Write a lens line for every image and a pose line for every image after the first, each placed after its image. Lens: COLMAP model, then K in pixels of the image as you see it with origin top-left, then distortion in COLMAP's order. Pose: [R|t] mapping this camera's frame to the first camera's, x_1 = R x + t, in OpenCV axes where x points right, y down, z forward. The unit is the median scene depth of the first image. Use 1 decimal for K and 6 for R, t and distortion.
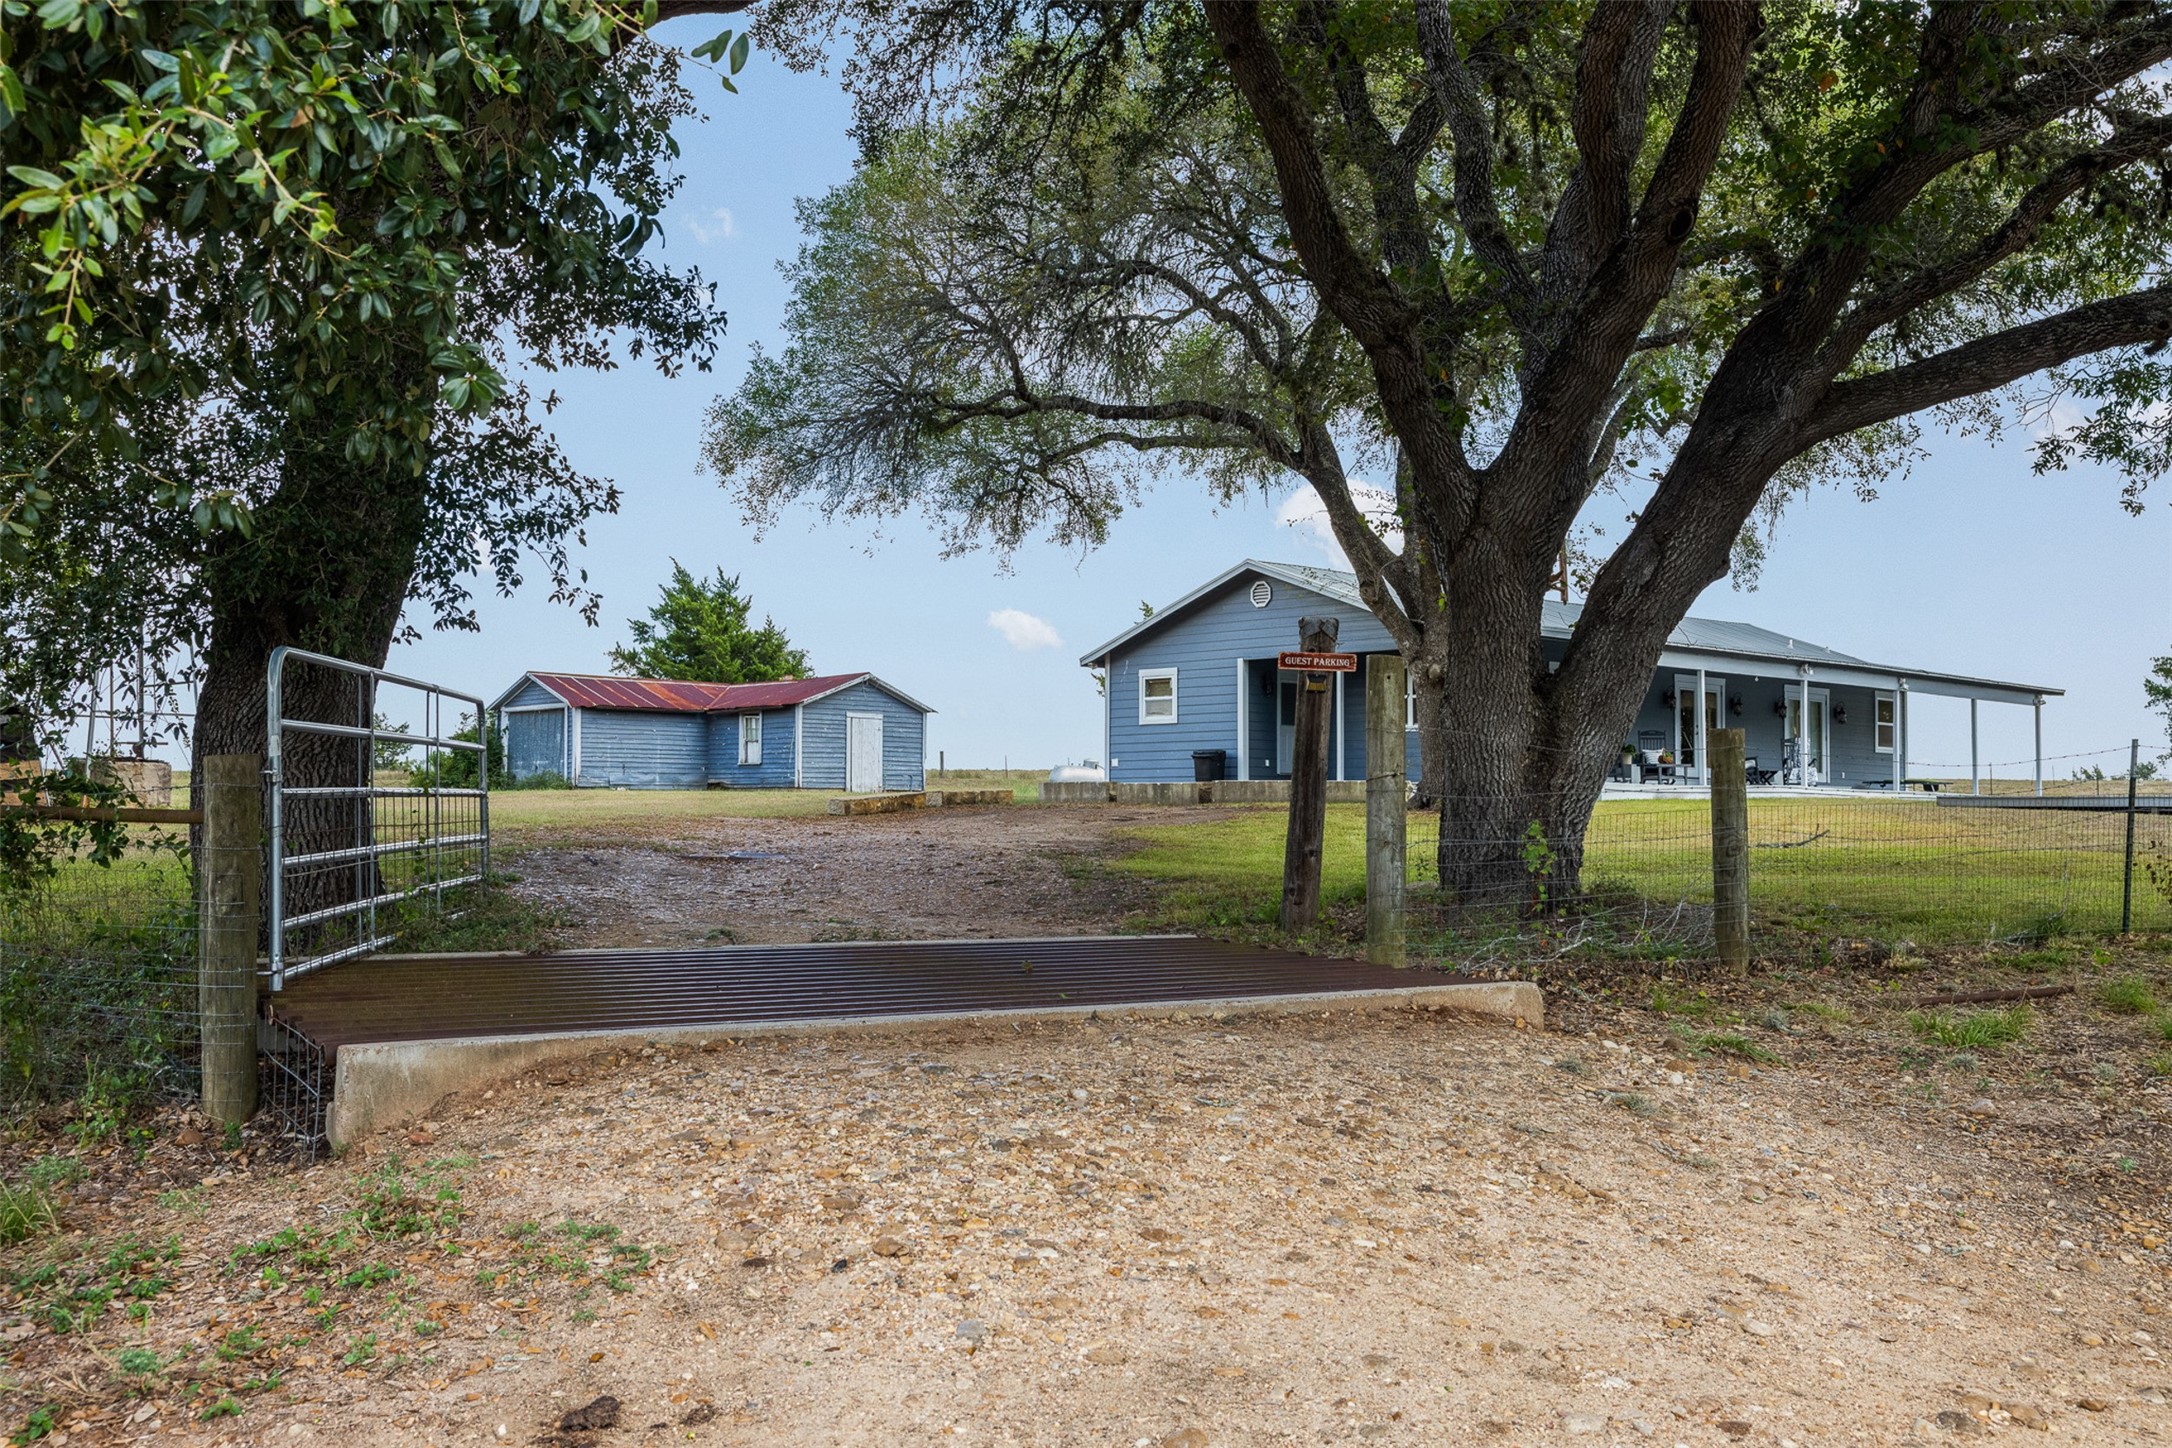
lens RADIAL K [[2274.3, 0, 1086.0], [0, 2274.3, 724.0], [0, 0, 1]] dist [0.001096, 0.002406]
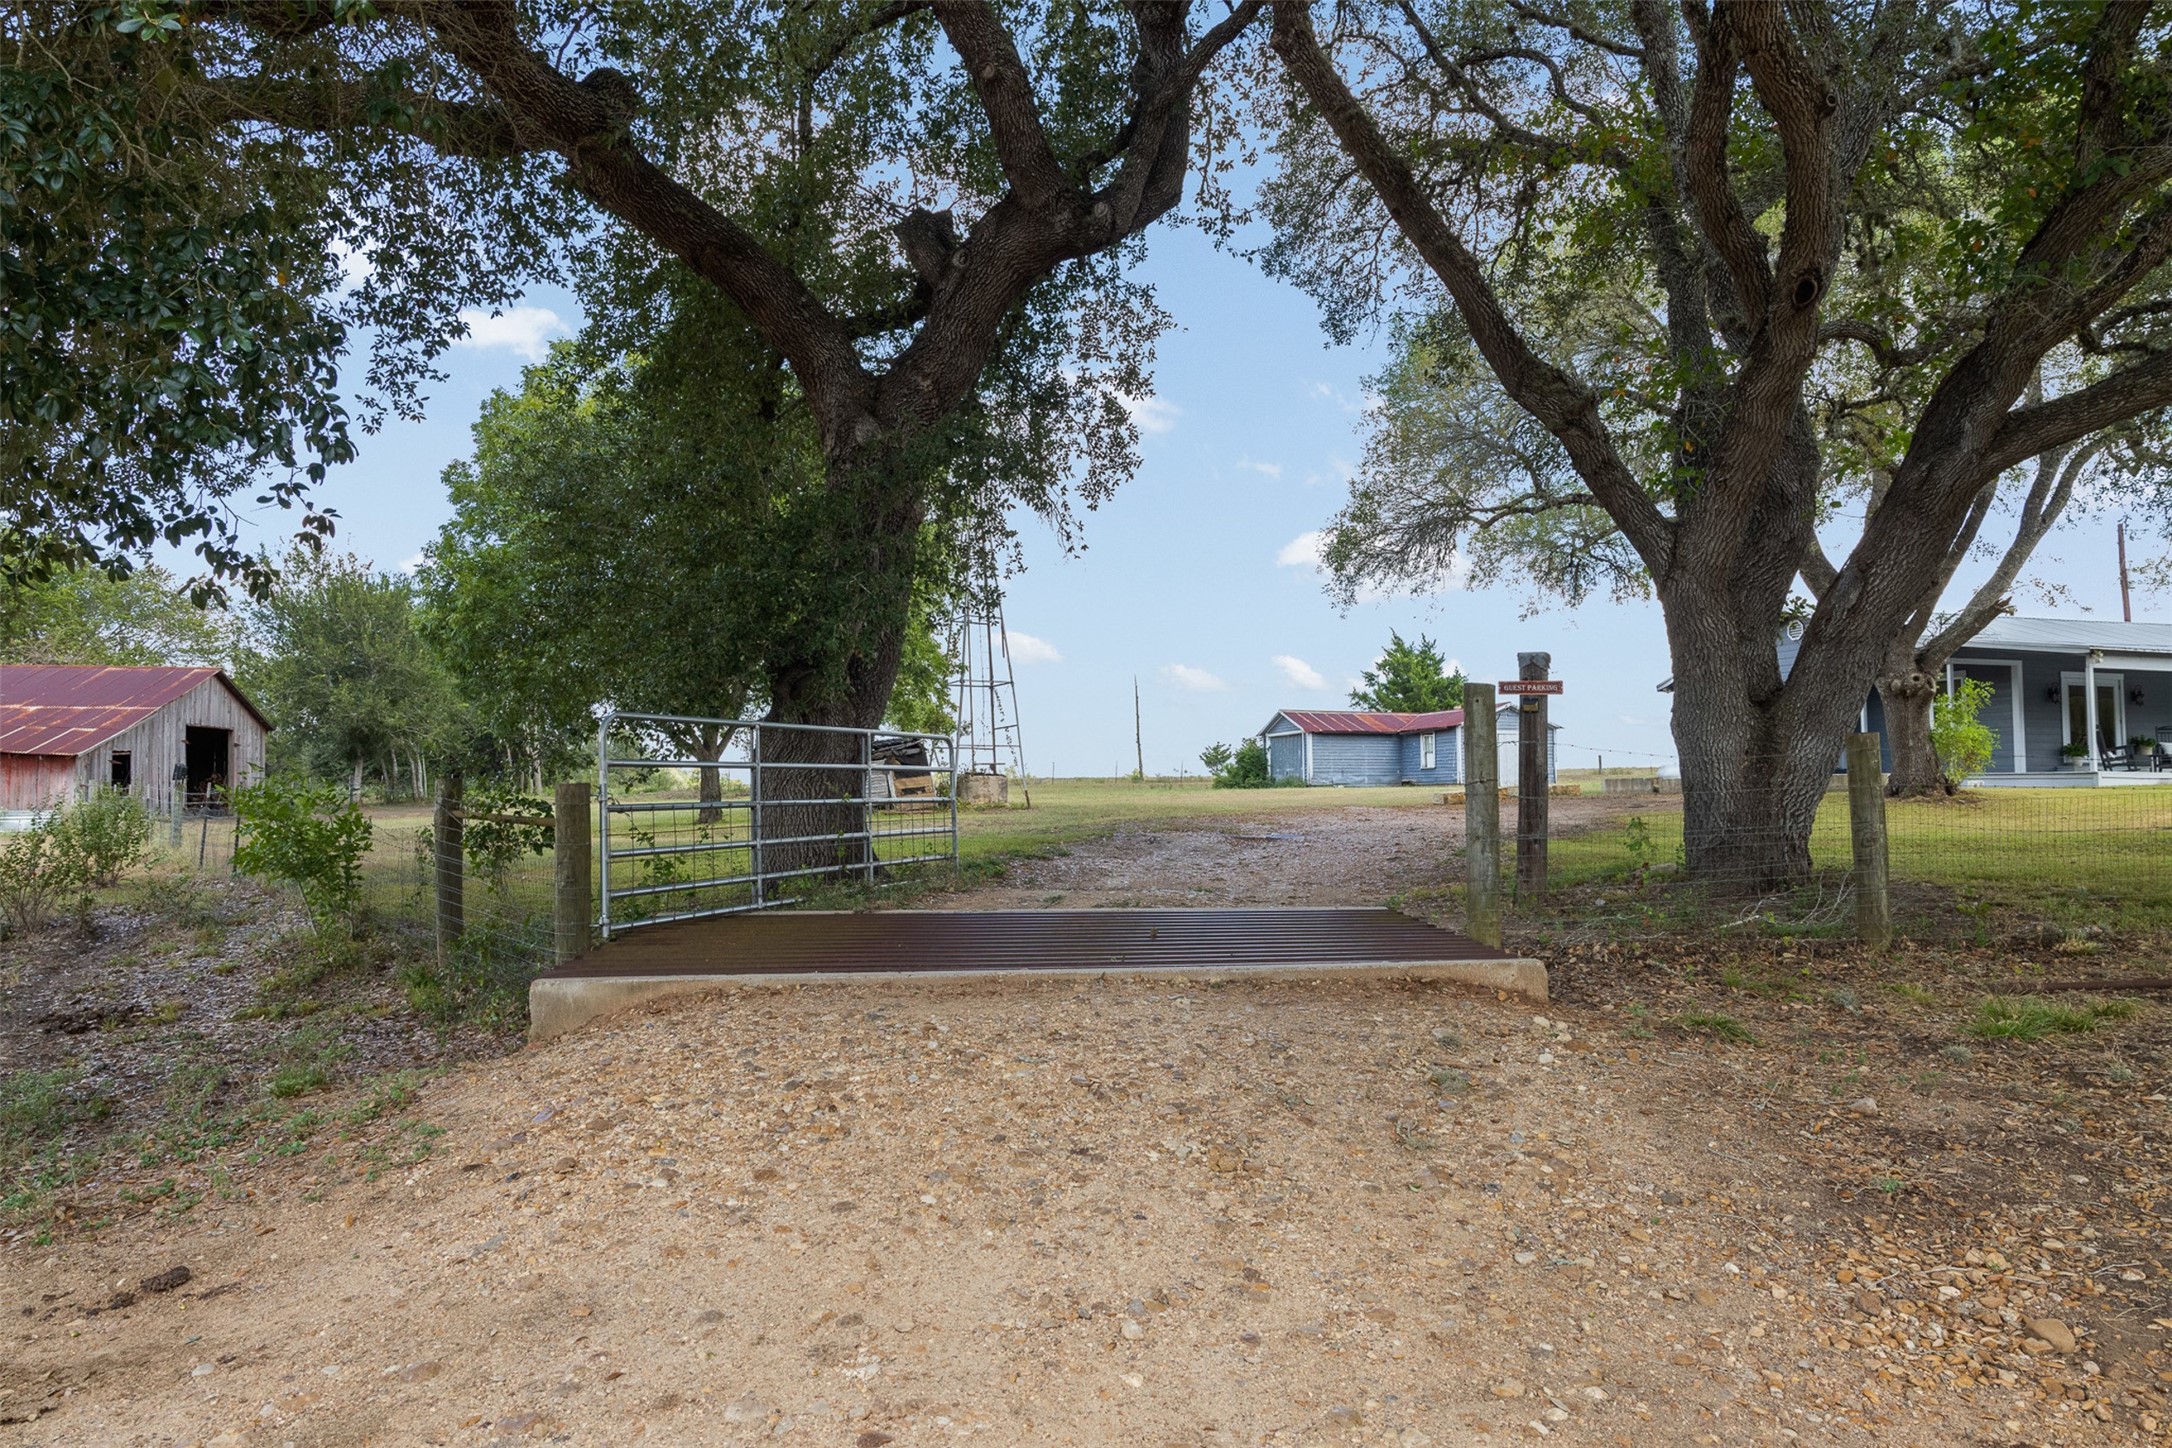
lens RADIAL K [[1484.5, 0, 1086.0], [0, 1484.5, 724.0], [0, 0, 1]] dist [-0.001371, 0.000003]
pose [[0.892894, -0.031922, -0.449134, 0.085621], [0.027029, 0.999485, -0.017303, 0.000001], [0.449455, 0.003309, 0.893297, 0.056128]]
